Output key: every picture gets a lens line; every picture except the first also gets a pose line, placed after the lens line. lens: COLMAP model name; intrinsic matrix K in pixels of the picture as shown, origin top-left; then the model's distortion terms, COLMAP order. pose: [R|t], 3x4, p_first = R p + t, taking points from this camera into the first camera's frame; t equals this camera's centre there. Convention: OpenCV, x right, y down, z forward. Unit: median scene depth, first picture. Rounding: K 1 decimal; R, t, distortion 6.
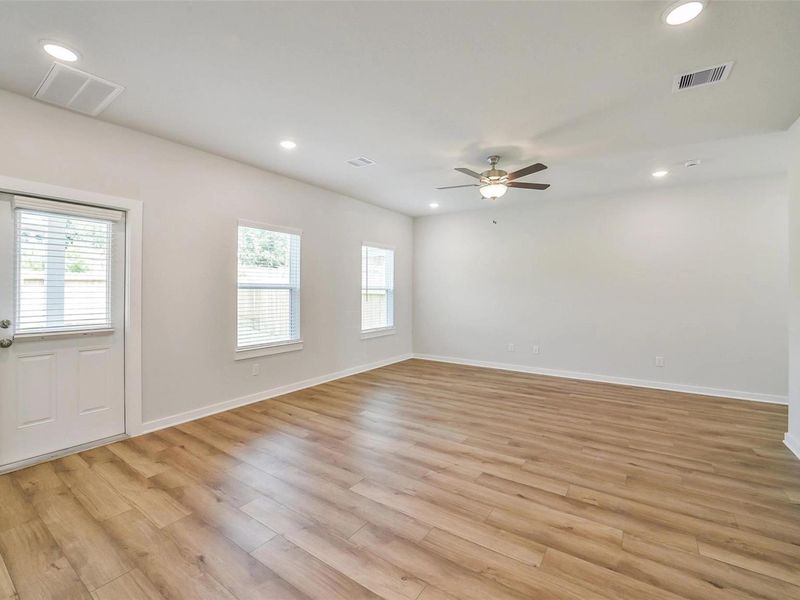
lens RADIAL K [[351.1, 0, 398.7], [0, 351.1, 301.3], [0, 0, 1]] dist [-0.022202, 0.001097]
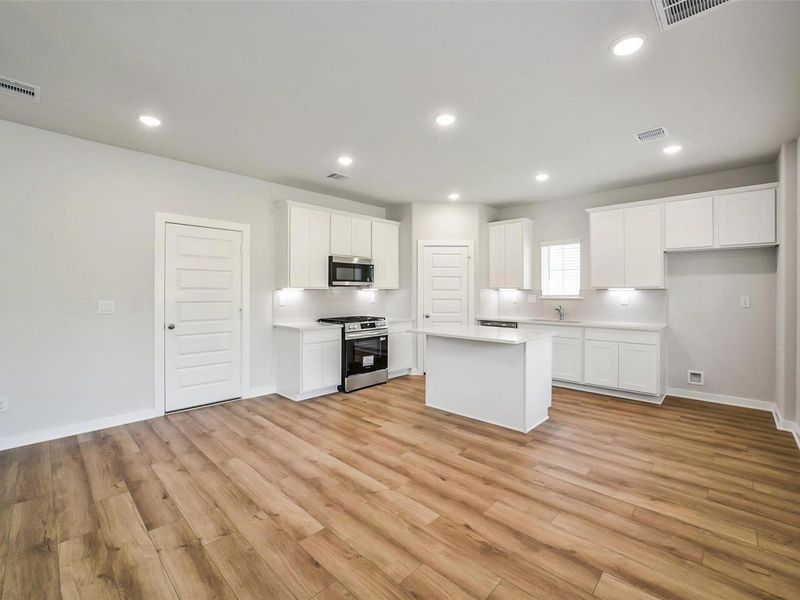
lens RADIAL K [[351.1, 0, 398.7], [0, 351.1, 301.3], [0, 0, 1]] dist [-0.022202, 0.001097]
pose [[-0.985702, -0.010878, 0.168148, -0.461519], [-0.000417, 0.998068, 0.062126, -0.063844], [-0.168499, 0.061168, -0.983802, 1.782502]]
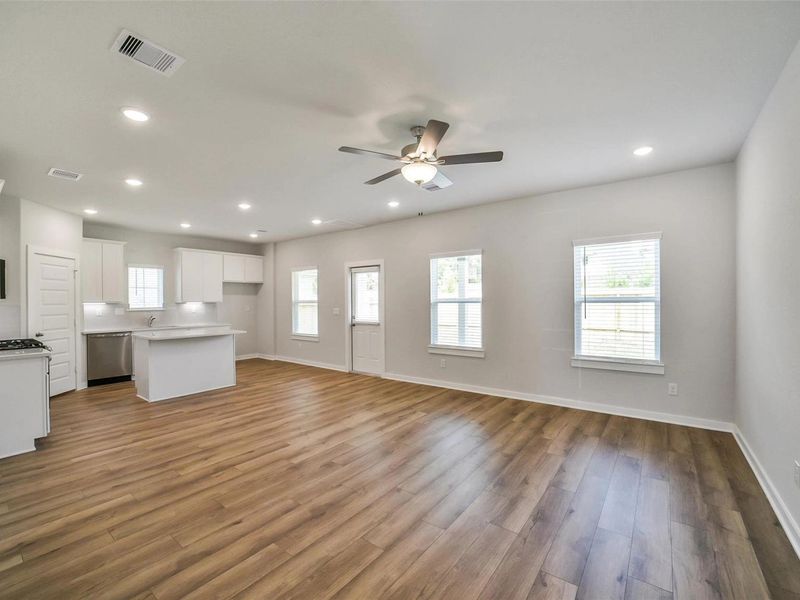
lens RADIAL K [[351.1, 0, 398.7], [0, 351.1, 301.3], [0, 0, 1]] dist [-0.022202, 0.001097]
pose [[-0.054515, -0.008717, -0.998475, 1.667942], [-0.023955, 0.999686, -0.007419, -0.044576], [0.998226, 0.023514, -0.054706, 1.608001]]
